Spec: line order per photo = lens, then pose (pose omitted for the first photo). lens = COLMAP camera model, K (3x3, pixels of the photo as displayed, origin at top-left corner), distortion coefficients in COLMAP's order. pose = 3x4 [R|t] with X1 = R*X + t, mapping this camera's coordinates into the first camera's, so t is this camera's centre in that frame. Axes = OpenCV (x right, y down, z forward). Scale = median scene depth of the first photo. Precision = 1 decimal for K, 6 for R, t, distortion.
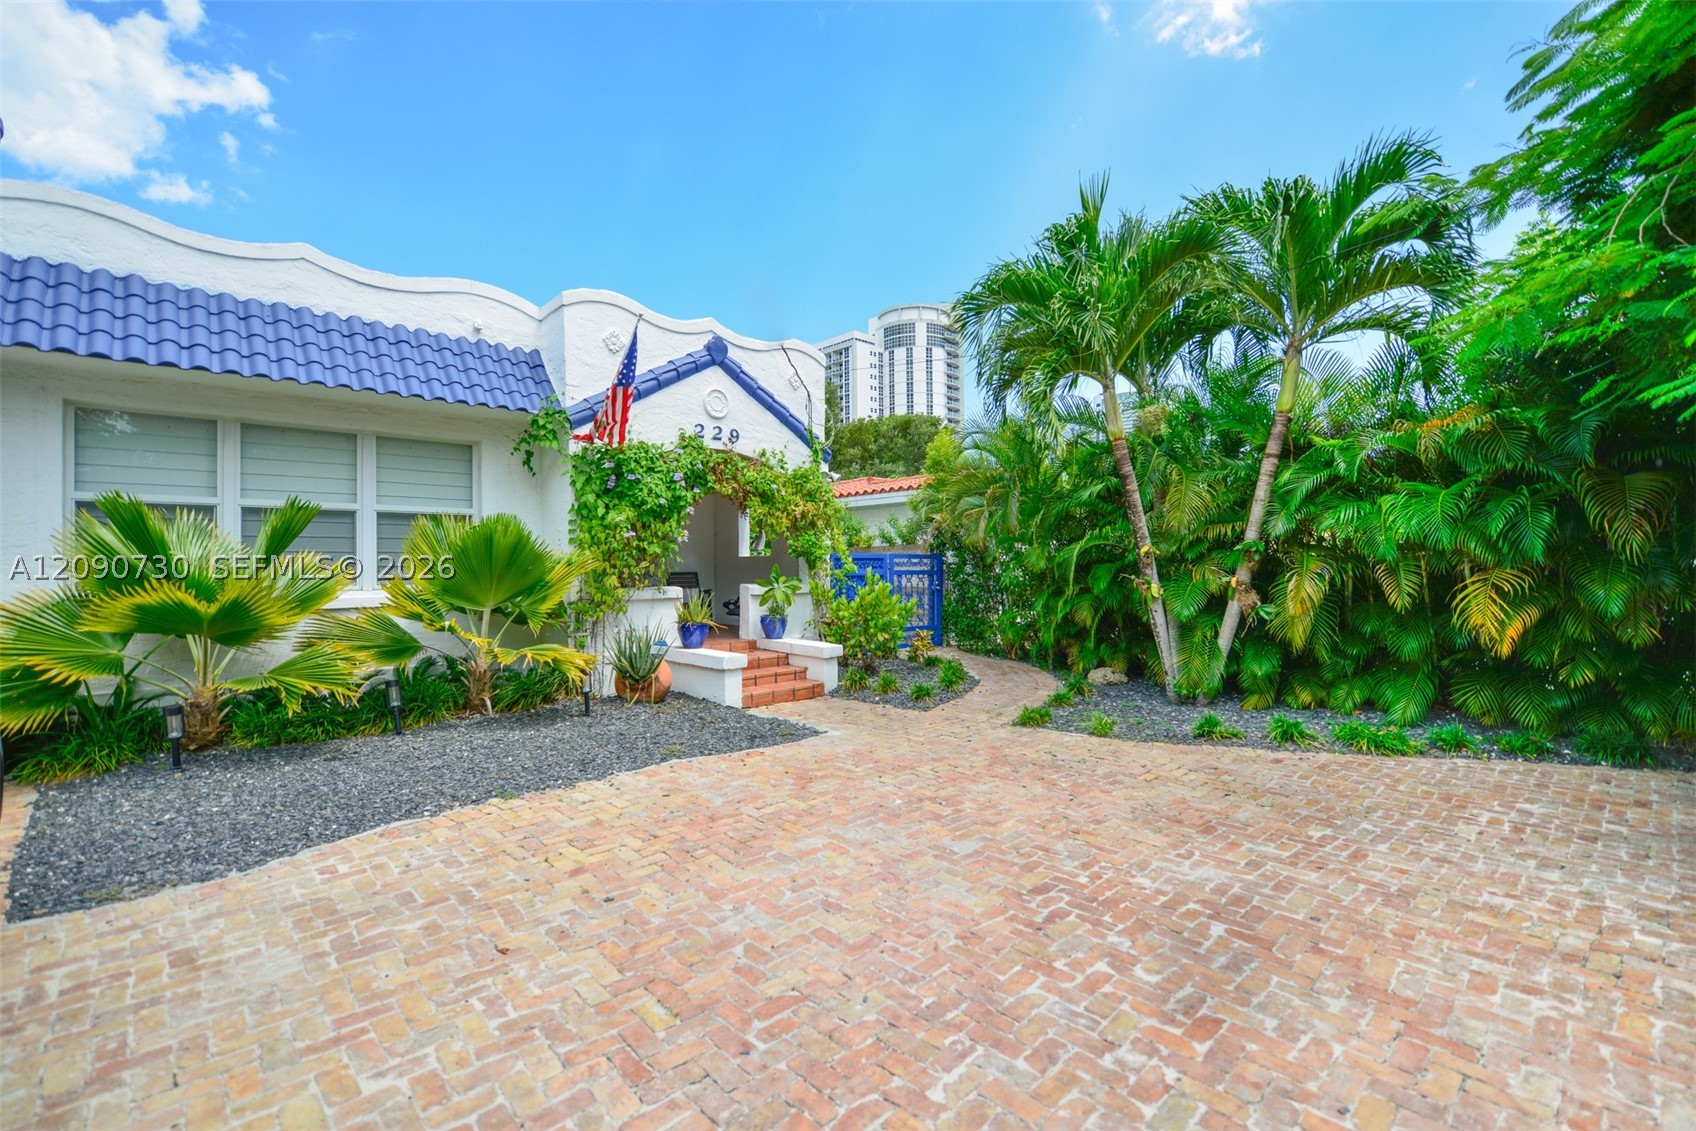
lens RADIAL K [[751.8, 0, 853.9], [0, 751.8, 567.5], [0, 0, 1]] dist [-0.012176, -0.000187]
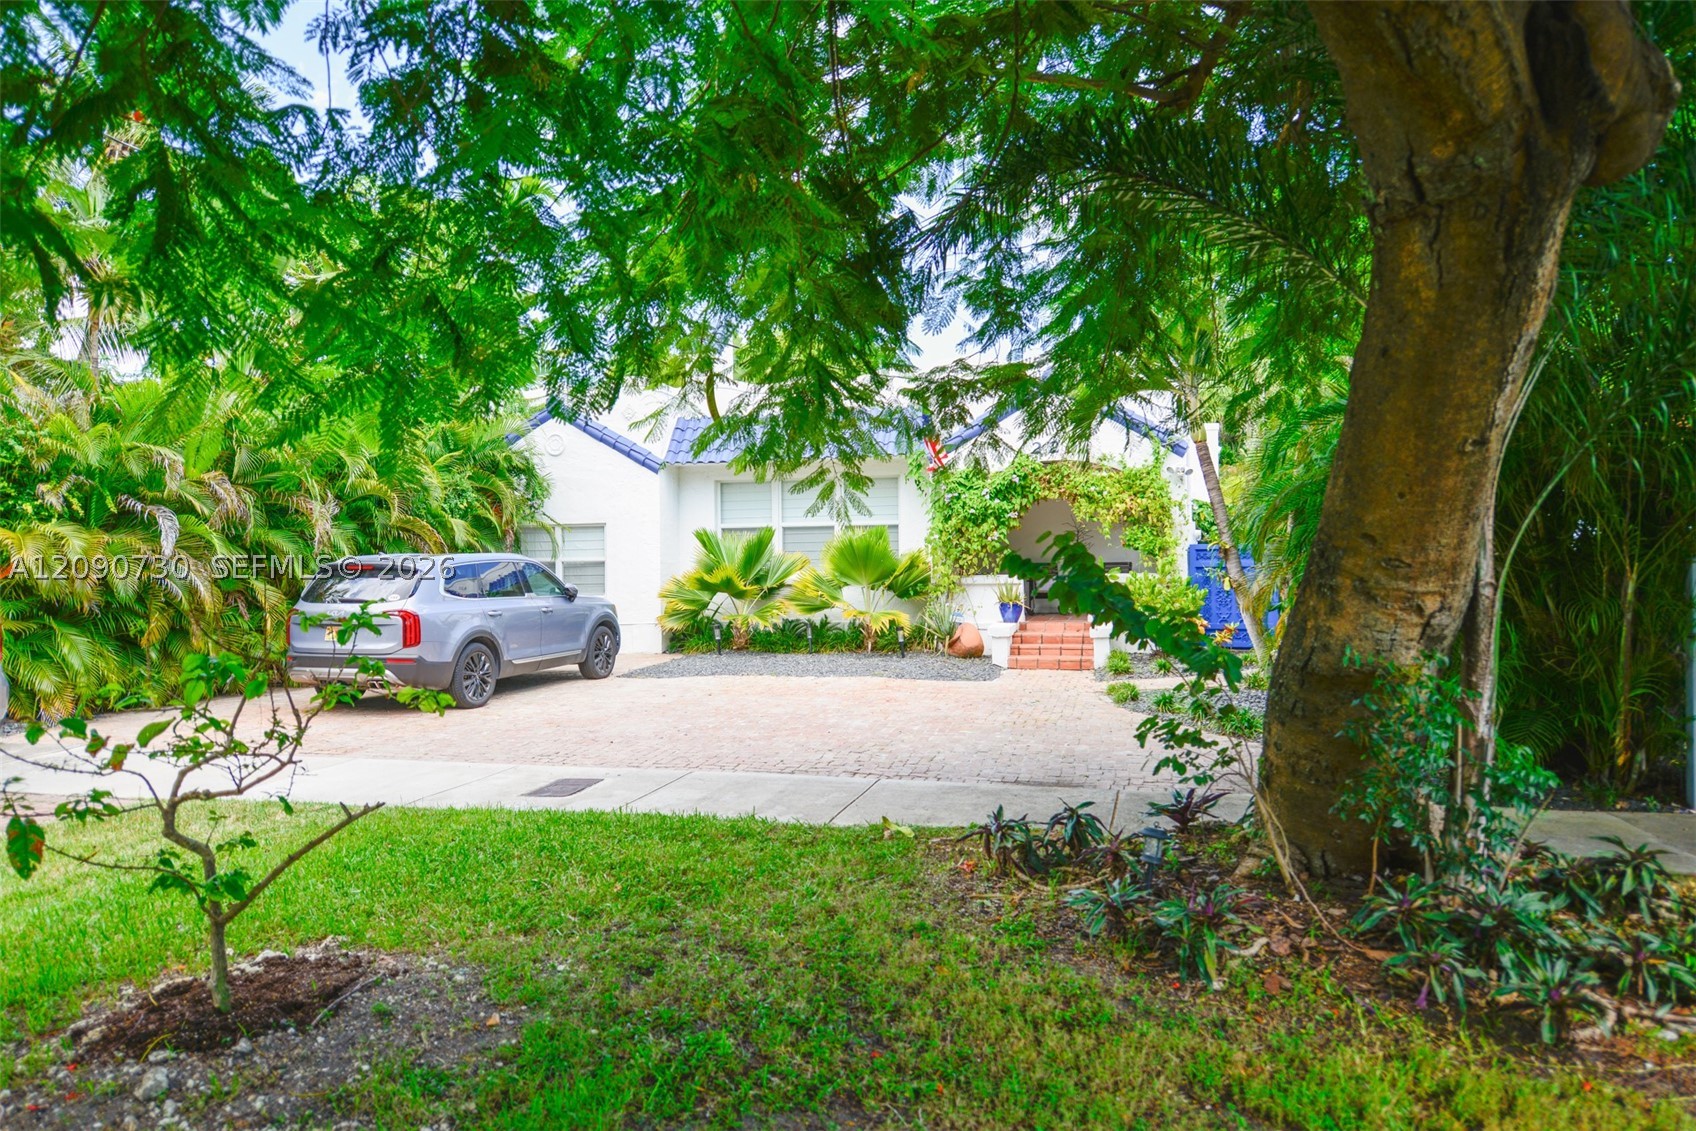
lens RADIAL K [[1131.0, 0, 851.1], [0, 1131.0, 565.3], [0, 0, 1]] dist [0.001844, 0.001198]
pose [[0.519562, 0.006494, -0.854408, 1.513340], [0.006387, 0.999914, 0.011483, -0.017056], [0.854409, -0.011423, 0.519476, -0.270812]]
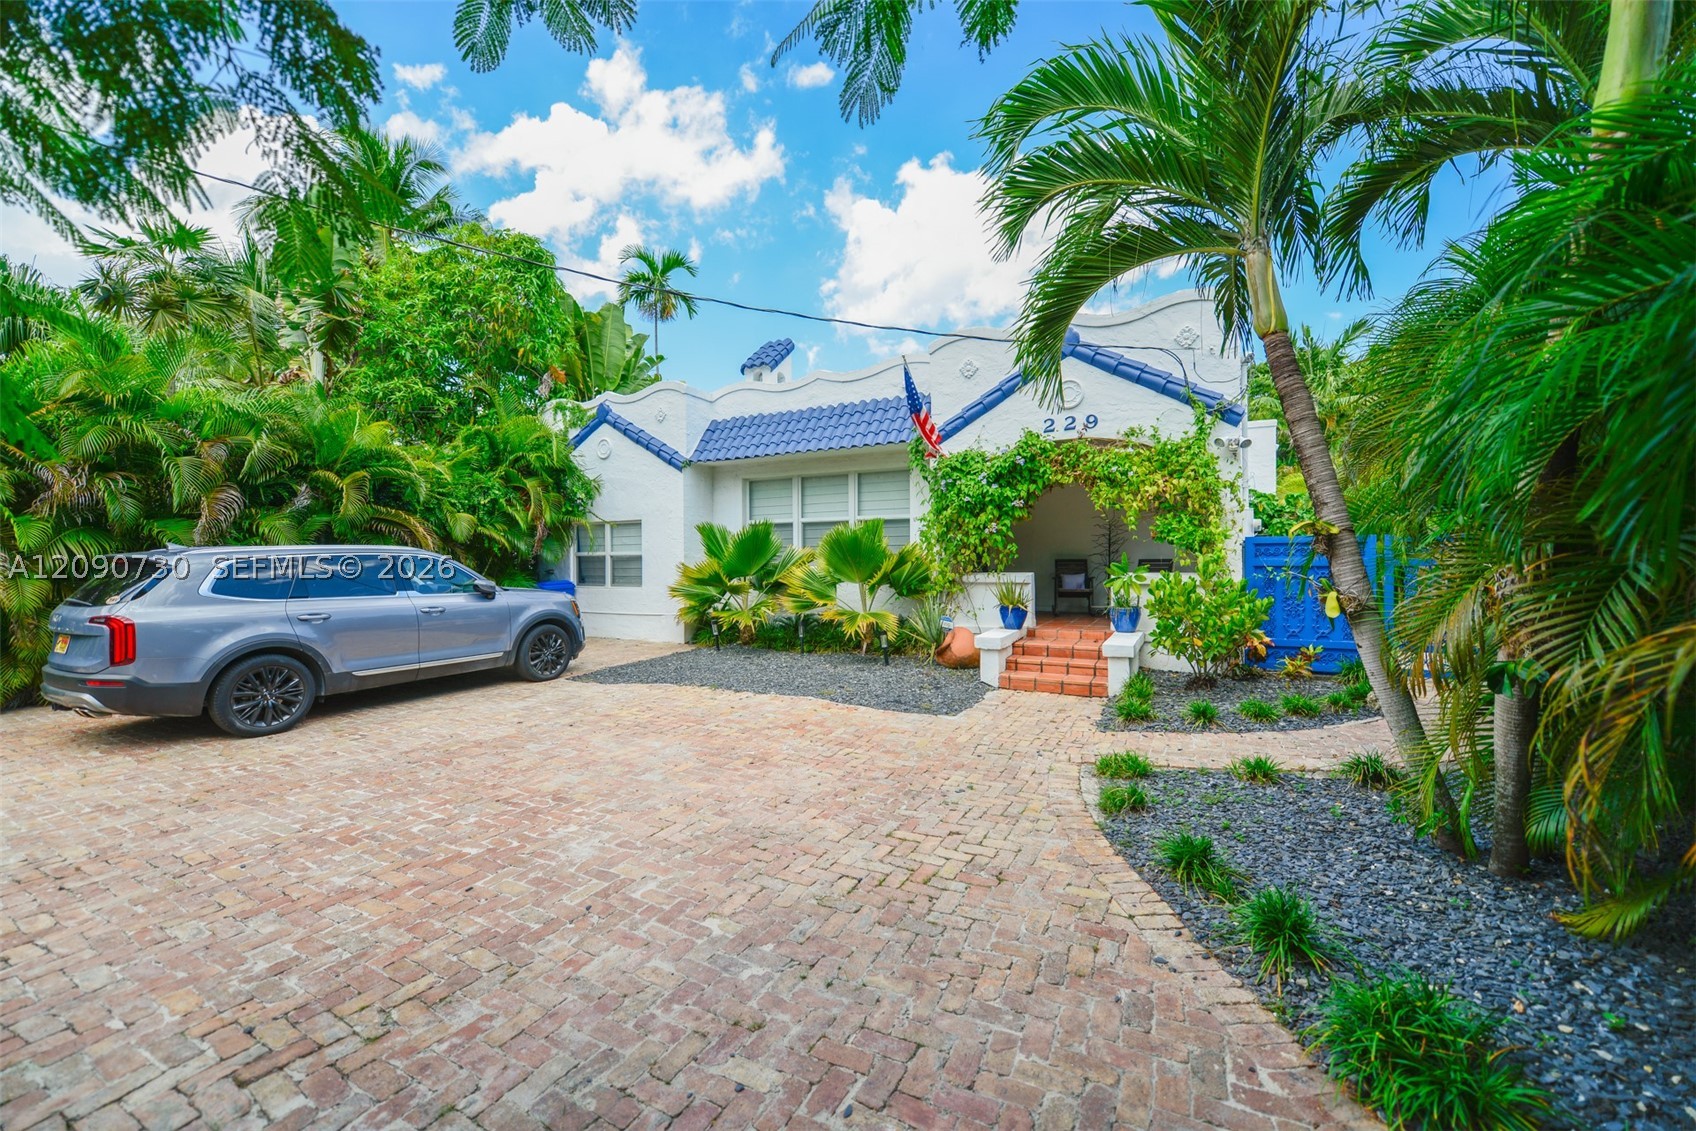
lens RADIAL K [[679.6, 0, 848.0], [0, 679.6, 565.5], [0, 0, 1]] dist [-0.002150, -0.000806]
pose [[0.308647, 0.018314, -0.951000, 0.767215], [0.003149, 0.999789, 0.020276, -0.007614], [0.951171, -0.009253, 0.308525, 0.546604]]
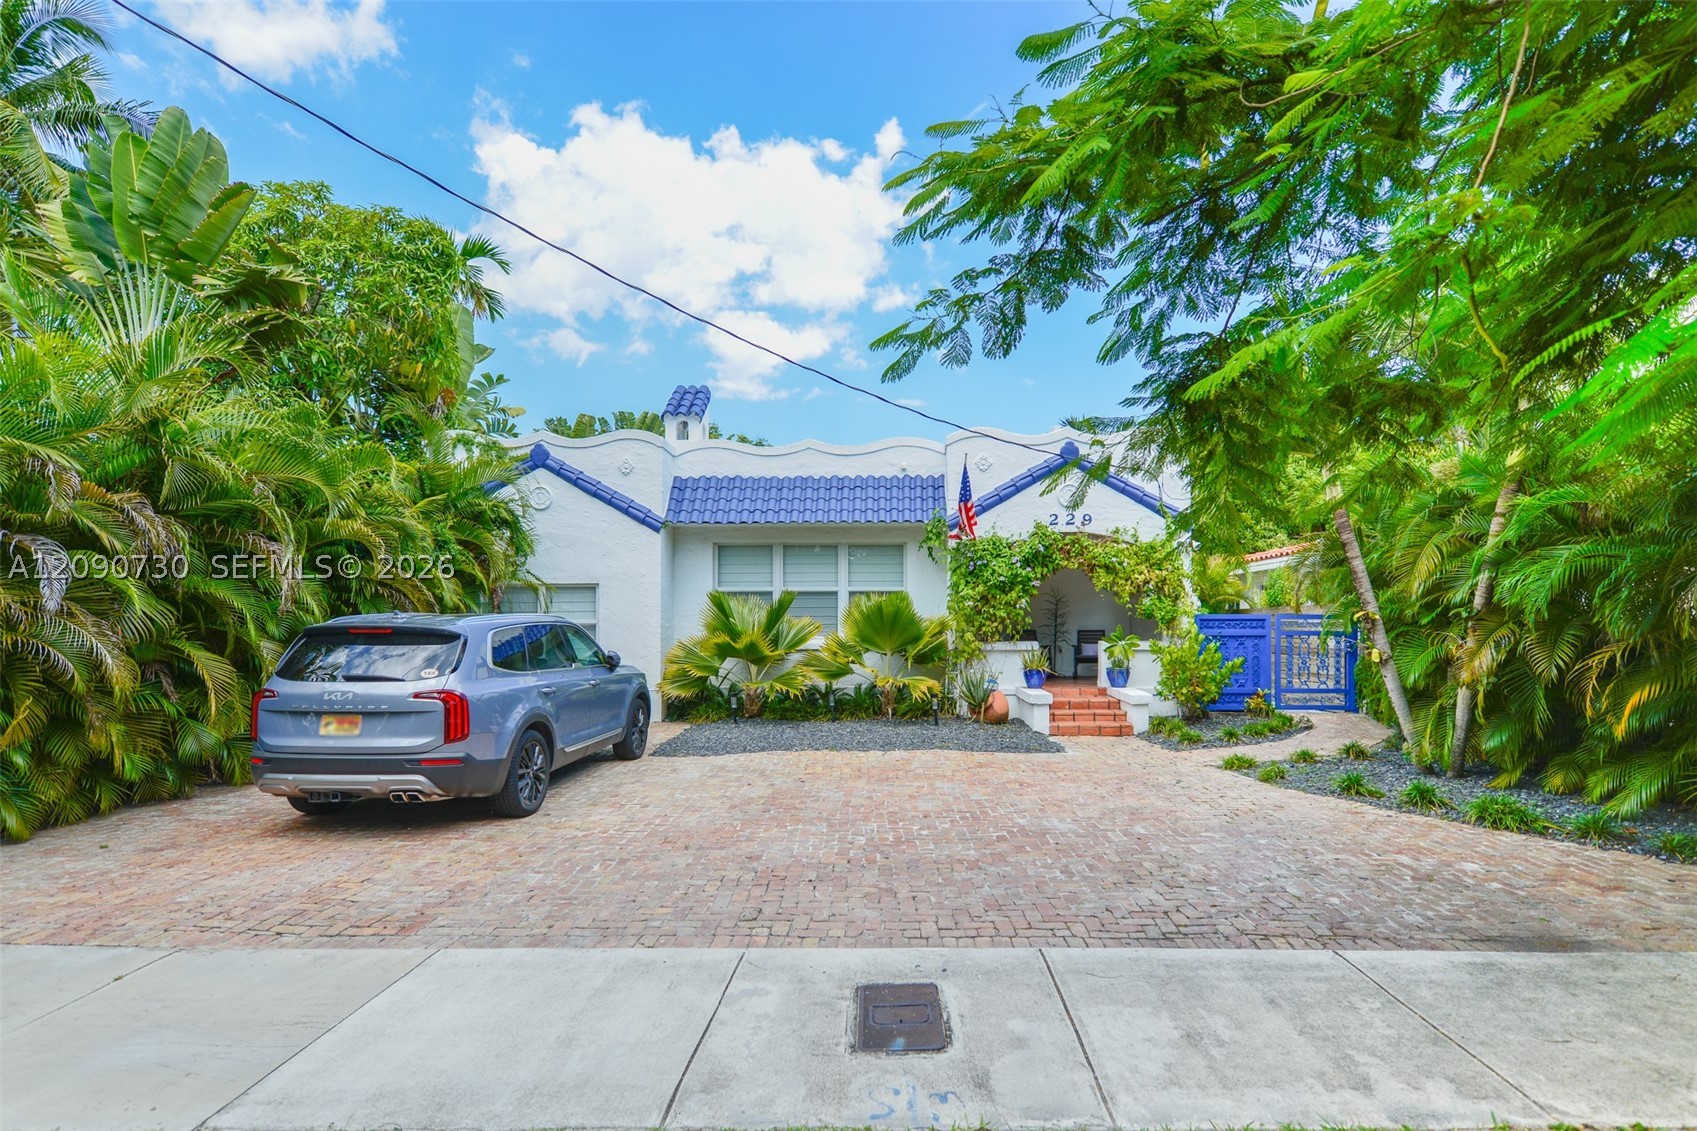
lens RADIAL K [[858.8, 0, 888.2], [0, 858.8, 626.5], [0, 0, 1]] dist [-0.000588, -0.000168]
pose [[0.717393, 0.010585, -0.696588, 0.756757], [-0.005679, 0.999940, 0.009346, -0.016013], [0.696646, -0.002749, 0.717410, -0.294421]]
